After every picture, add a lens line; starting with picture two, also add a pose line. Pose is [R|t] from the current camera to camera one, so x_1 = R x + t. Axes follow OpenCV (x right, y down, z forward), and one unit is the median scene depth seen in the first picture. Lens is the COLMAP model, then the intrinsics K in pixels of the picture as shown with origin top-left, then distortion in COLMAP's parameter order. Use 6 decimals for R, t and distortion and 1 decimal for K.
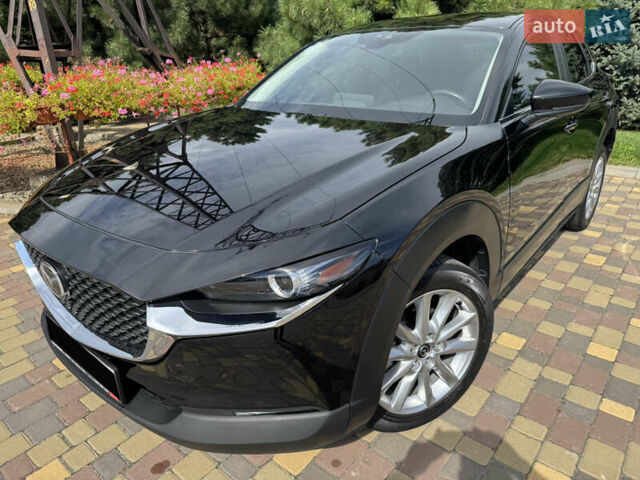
lens RADIAL K [[461.3, 0, 323.6], [0, 461.3, 241.7], [0, 0, 1]] dist [0.000636, -0.010910]
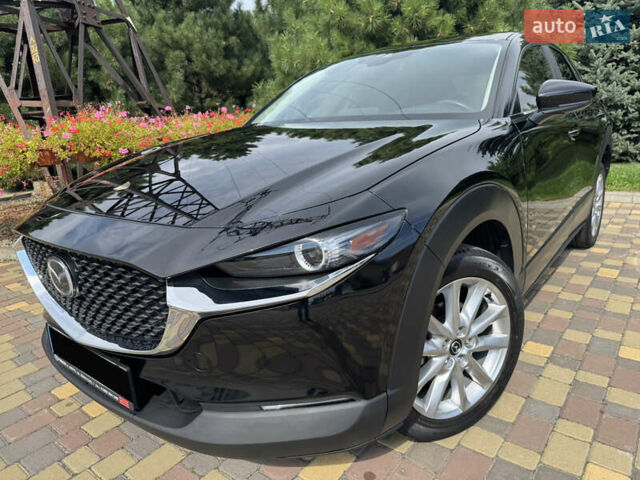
lens RADIAL K [[461.3, 0, 323.6], [0, 461.3, 241.7], [0, 0, 1]] dist [0.000636, -0.010910]
pose [[0.999018, -0.041245, 0.016209, -0.046240], [0.042922, 0.991554, -0.122382, 0.104544], [-0.011024, 0.122958, 0.992351, 0.039137]]
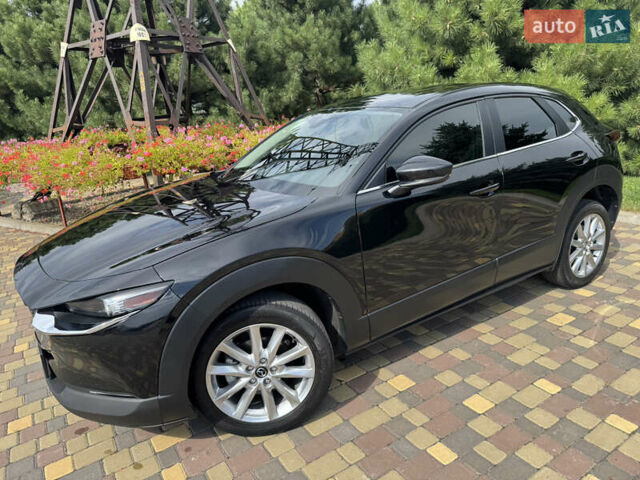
lens RADIAL K [[461.3, 0, 323.6], [0, 461.3, 241.7], [0, 0, 1]] dist [0.000636, -0.010910]
pose [[0.952861, 0.040877, -0.300642, 0.612476], [-0.064709, 0.995464, -0.069740, -0.036652], [0.296427, 0.085907, 0.951184, -0.153025]]
